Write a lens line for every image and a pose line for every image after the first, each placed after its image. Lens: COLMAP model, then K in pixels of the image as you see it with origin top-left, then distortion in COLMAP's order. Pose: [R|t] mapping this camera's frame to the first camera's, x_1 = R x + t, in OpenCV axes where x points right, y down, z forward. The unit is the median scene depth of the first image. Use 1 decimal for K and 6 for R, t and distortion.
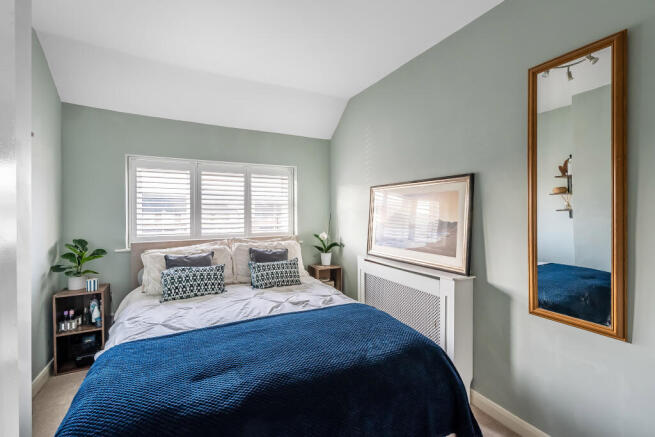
lens RADIAL K [[294.8, 0, 327.5], [0, 294.8, 218.5], [0, 0, 1]] dist [0.000381, 0.000114]
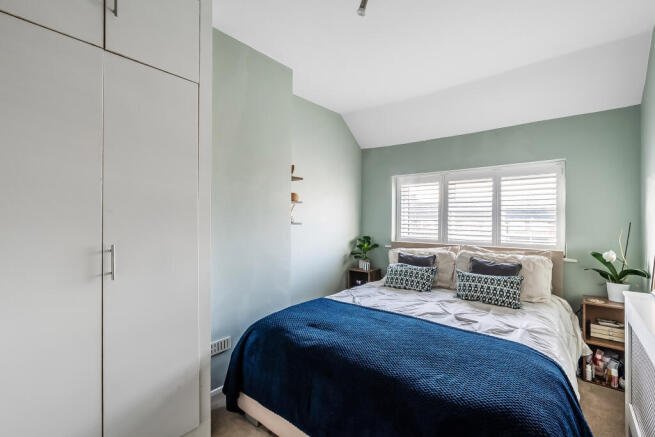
lens RADIAL K [[294.8, 0, 327.5], [0, 294.8, 218.5], [0, 0, 1]] dist [0.000381, 0.000114]
pose [[0.373772, 0.002863, -0.927516, 0.487554], [-0.025027, 0.999662, -0.007000, -0.005709], [0.927183, 0.025830, 0.373717, 0.227201]]
